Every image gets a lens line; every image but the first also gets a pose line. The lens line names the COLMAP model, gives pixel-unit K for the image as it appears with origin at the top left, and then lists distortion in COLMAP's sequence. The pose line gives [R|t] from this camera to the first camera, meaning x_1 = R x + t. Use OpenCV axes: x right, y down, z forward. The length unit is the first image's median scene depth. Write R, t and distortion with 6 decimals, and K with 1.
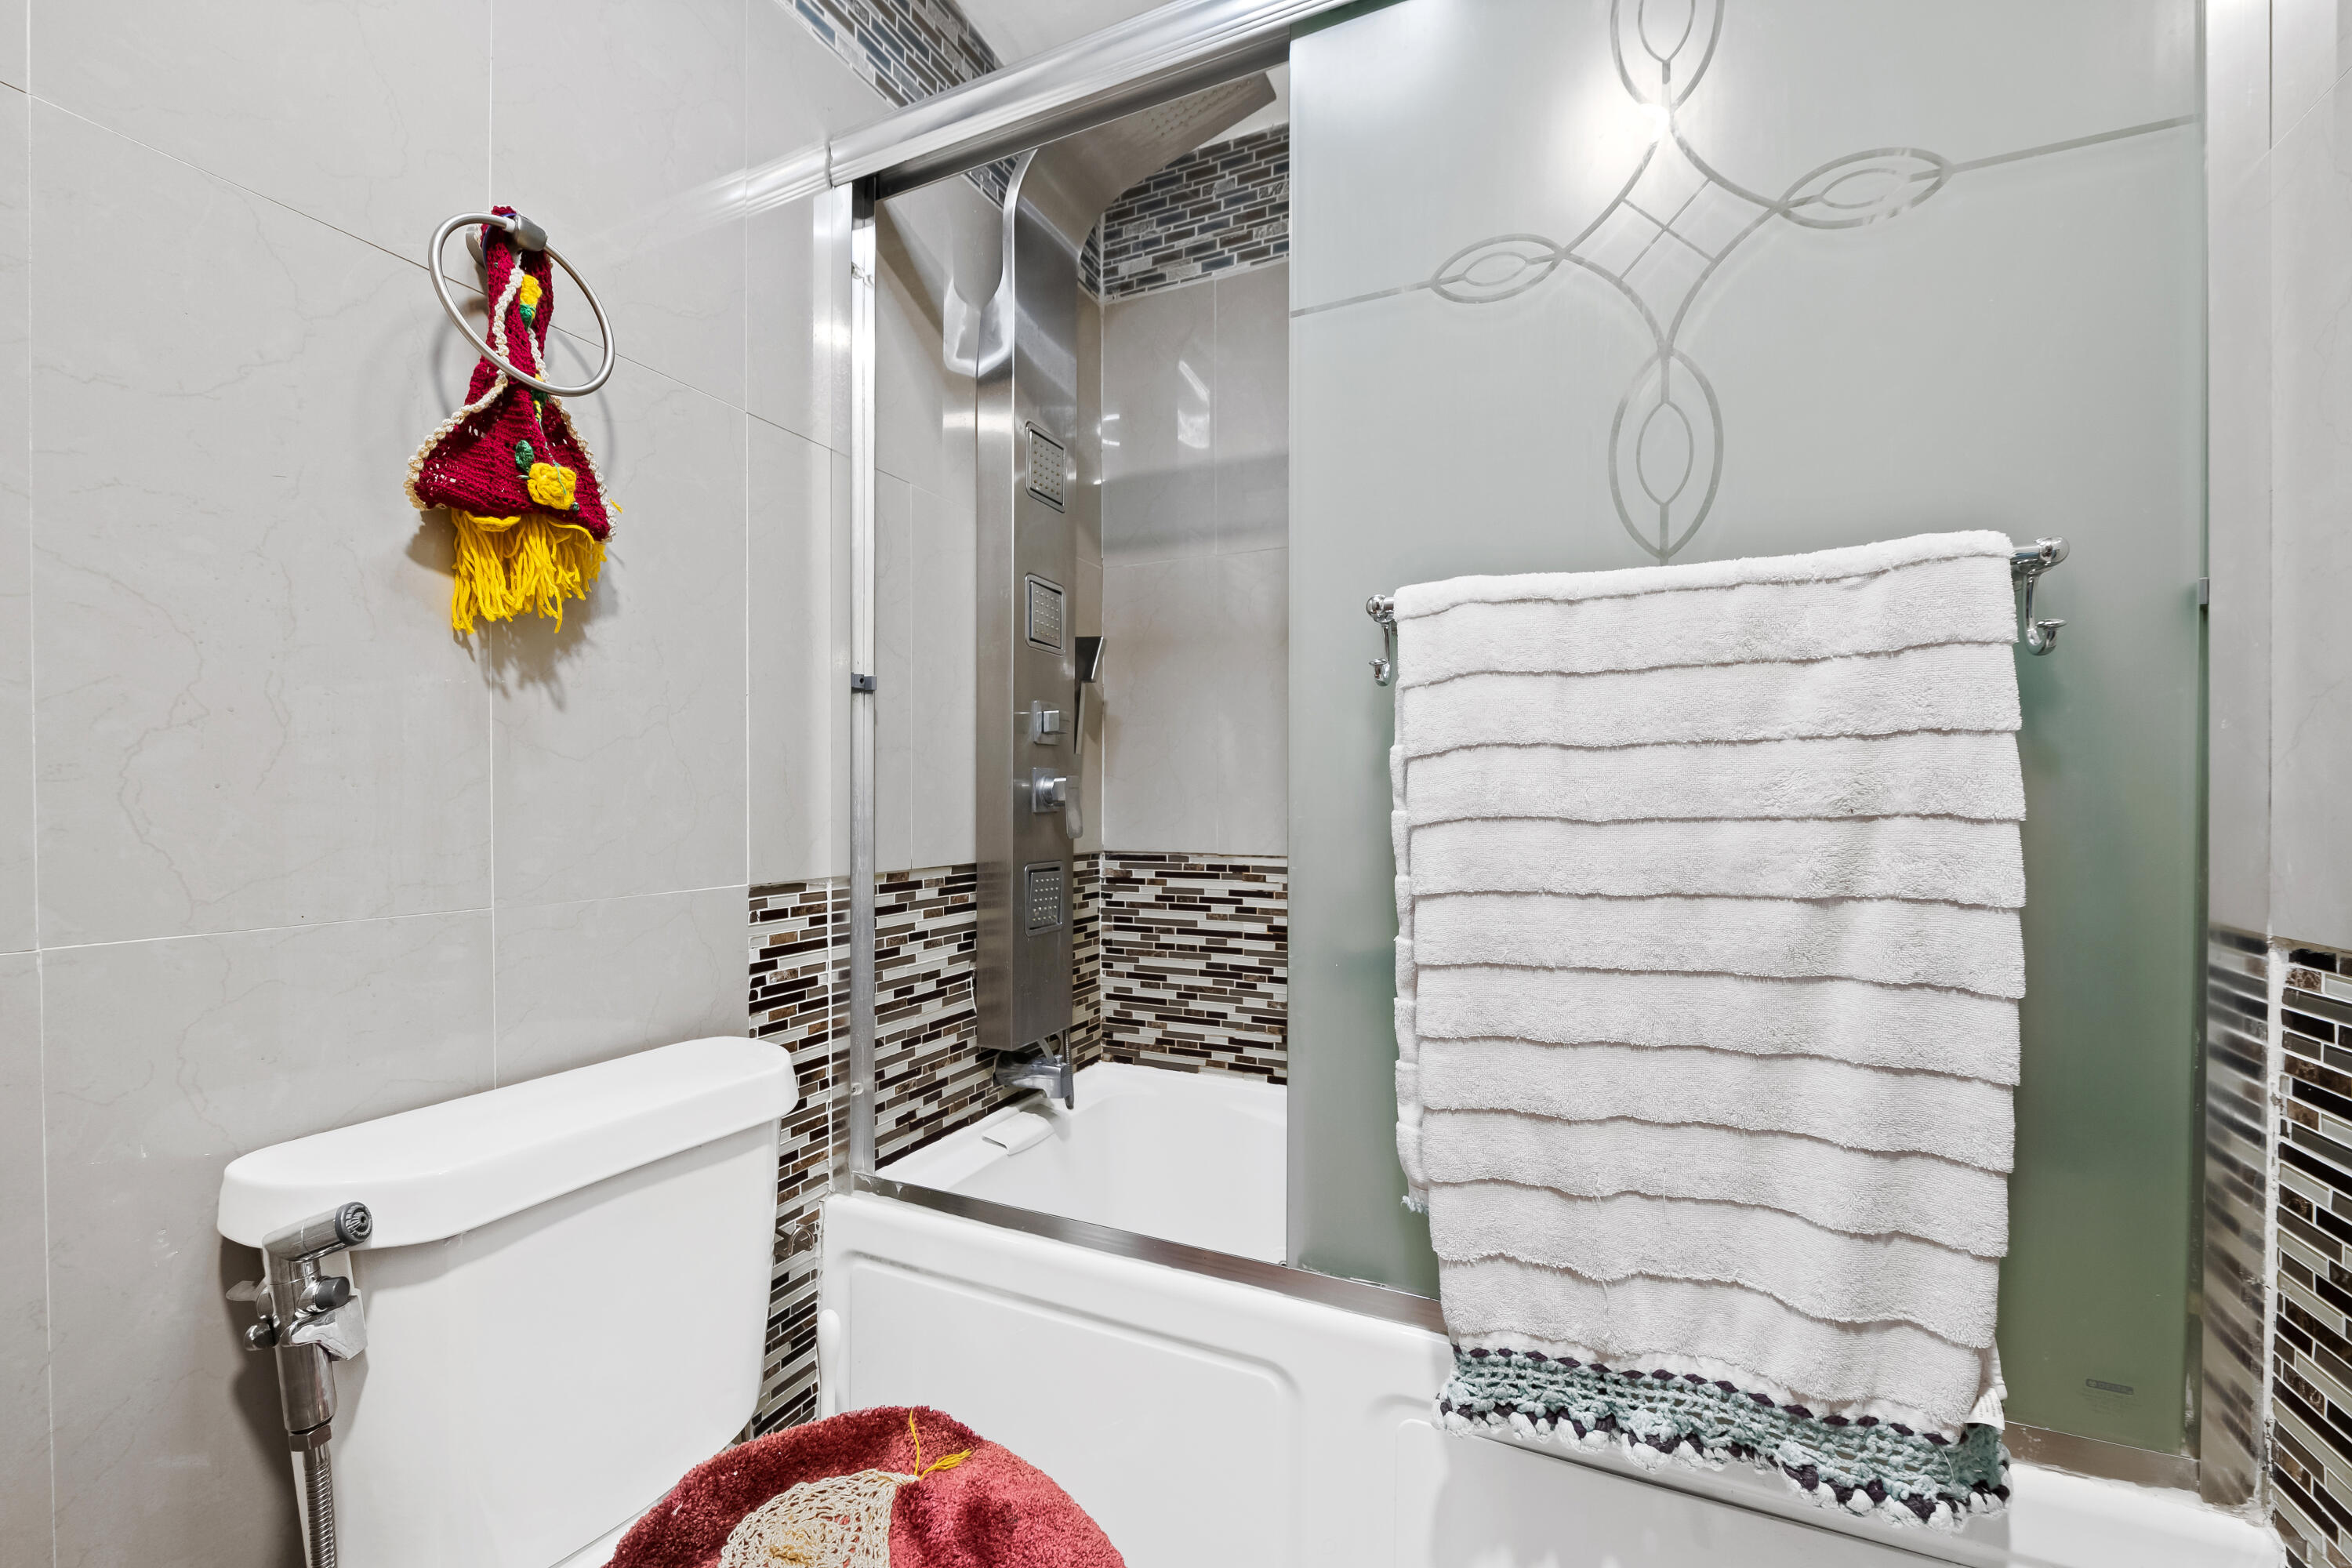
lens RADIAL K [[928.4, 0, 1177.3], [0, 928.4, 797.5], [0, 0, 1]] dist [0.001321, -0.002455]
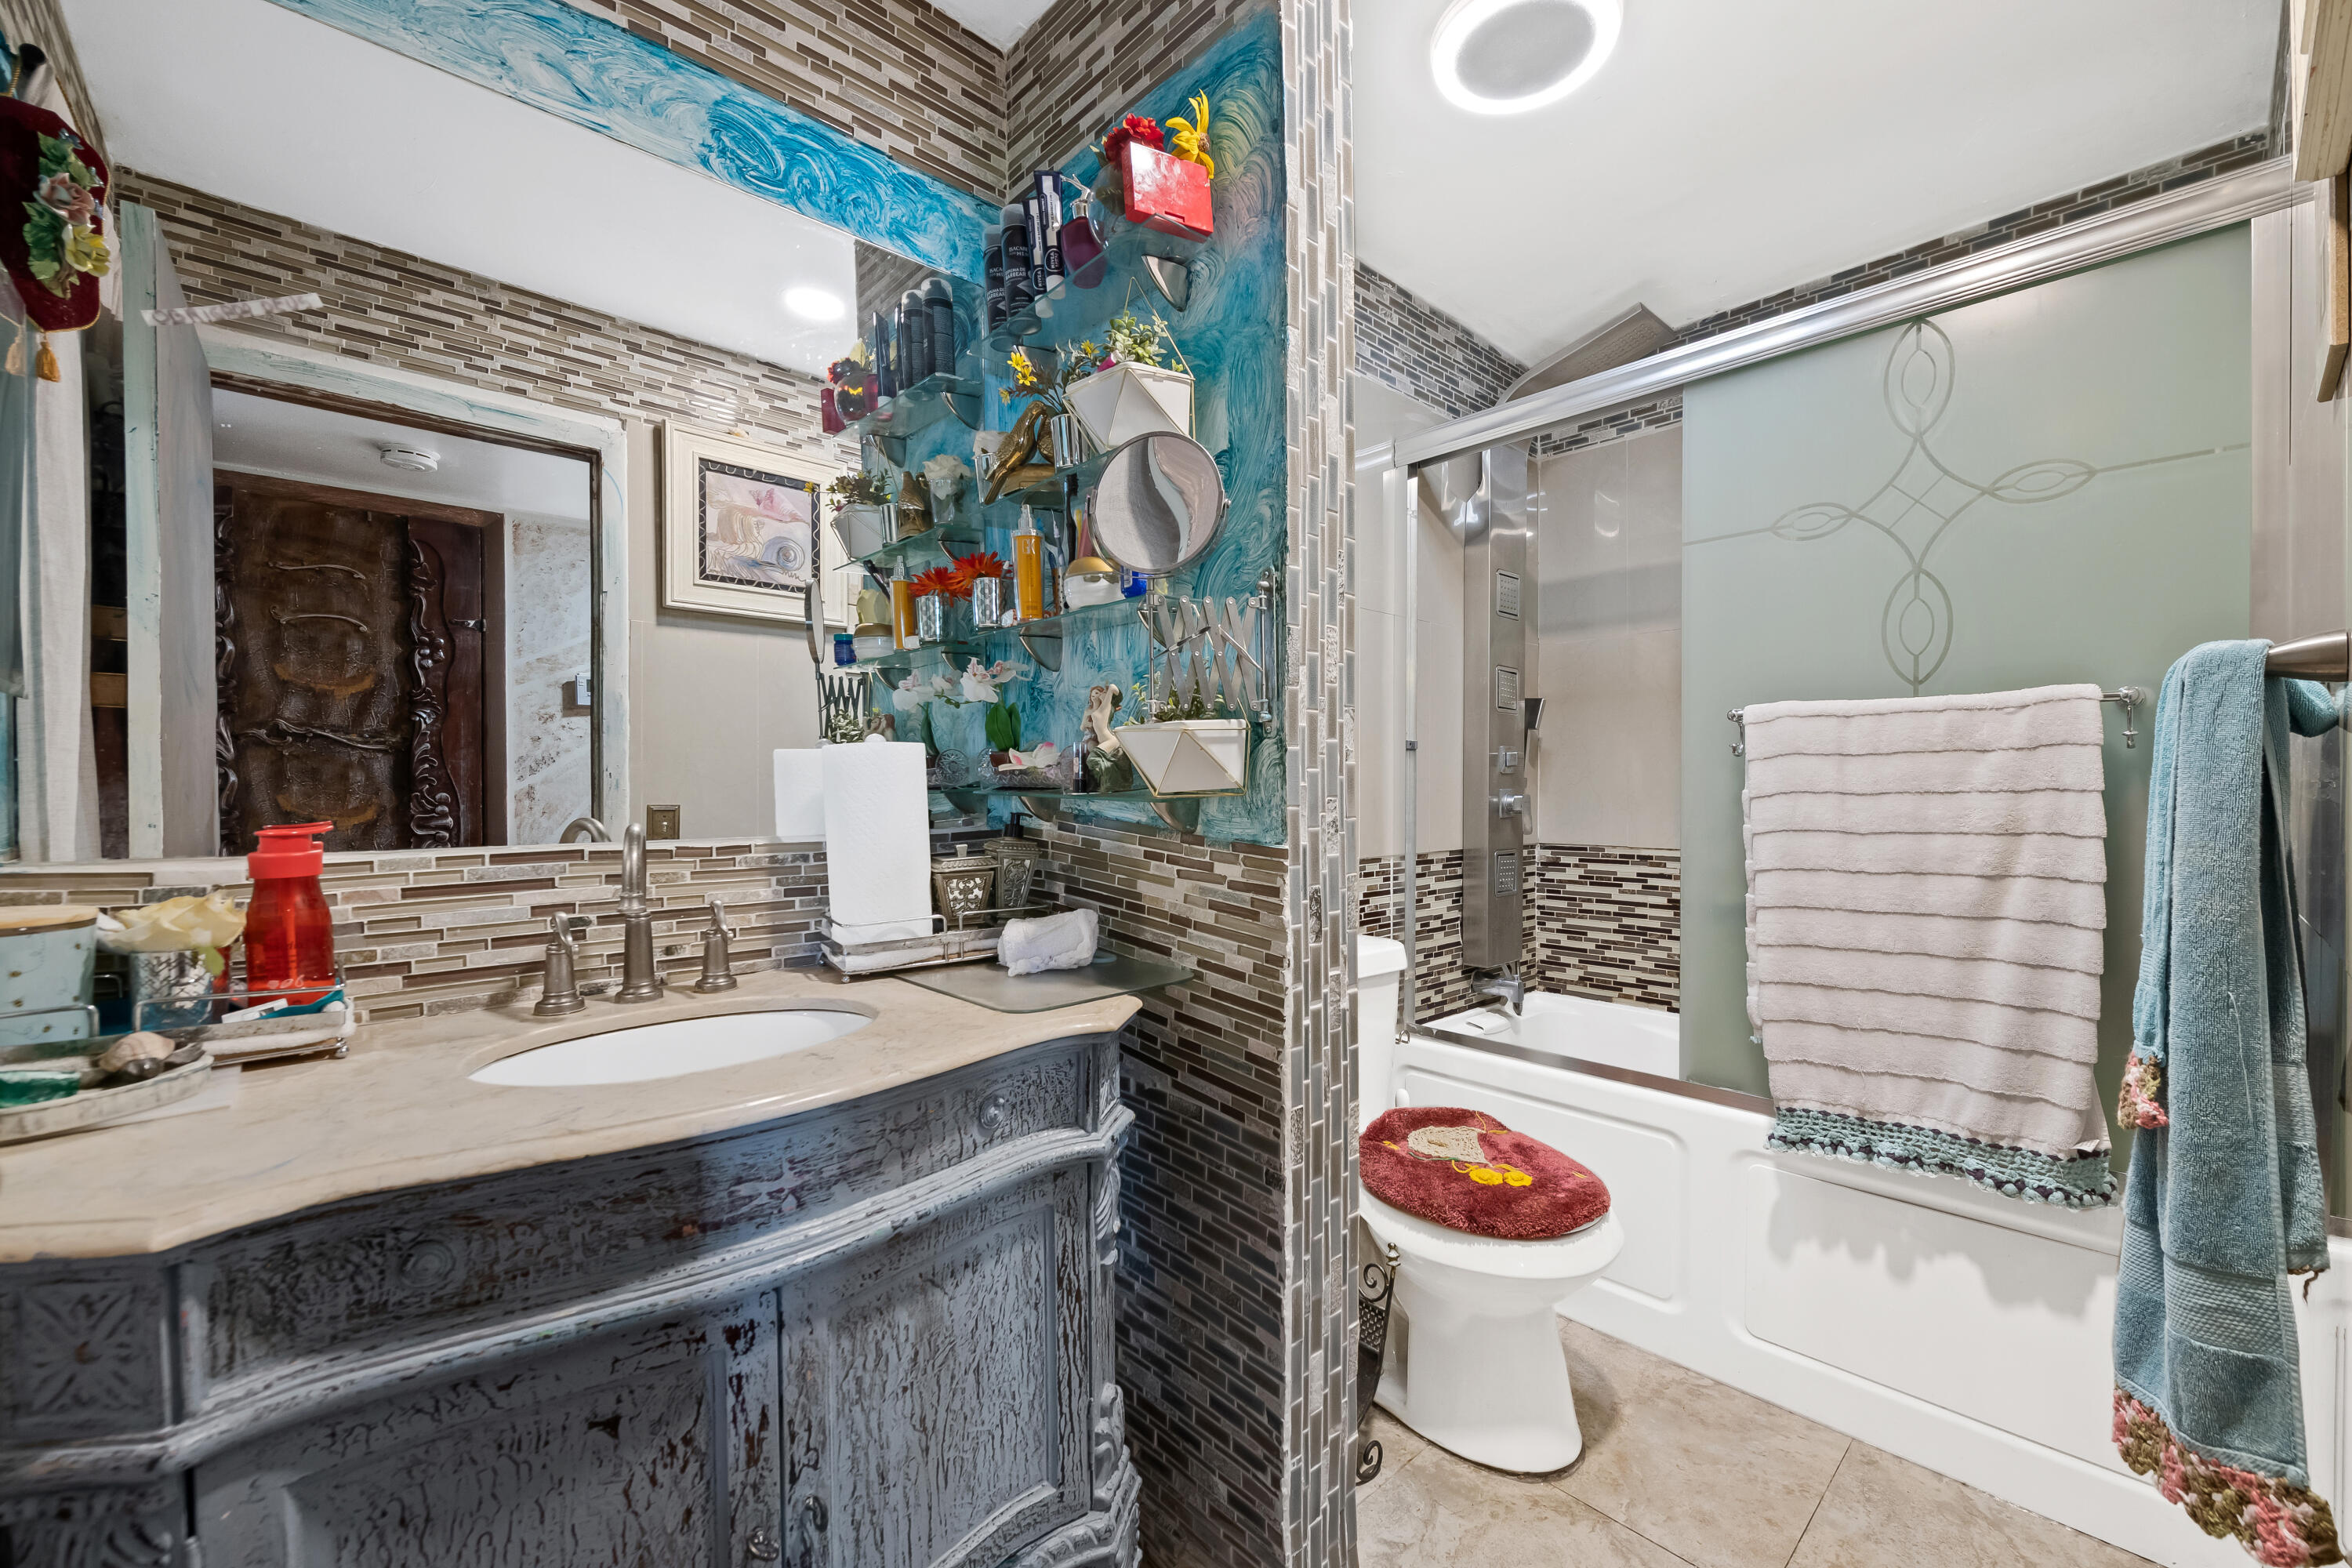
lens RADIAL K [[928.4, 0, 1198.1], [0, 928.4, 797.1], [0, 0, 1]] dist [0.001321, -0.002455]
pose [[0.932147, 0.001202, -0.362078, -0.105470], [0.002776, 0.999941, 0.010465, -0.060543], [0.362069, -0.010760, 0.932089, -1.064698]]
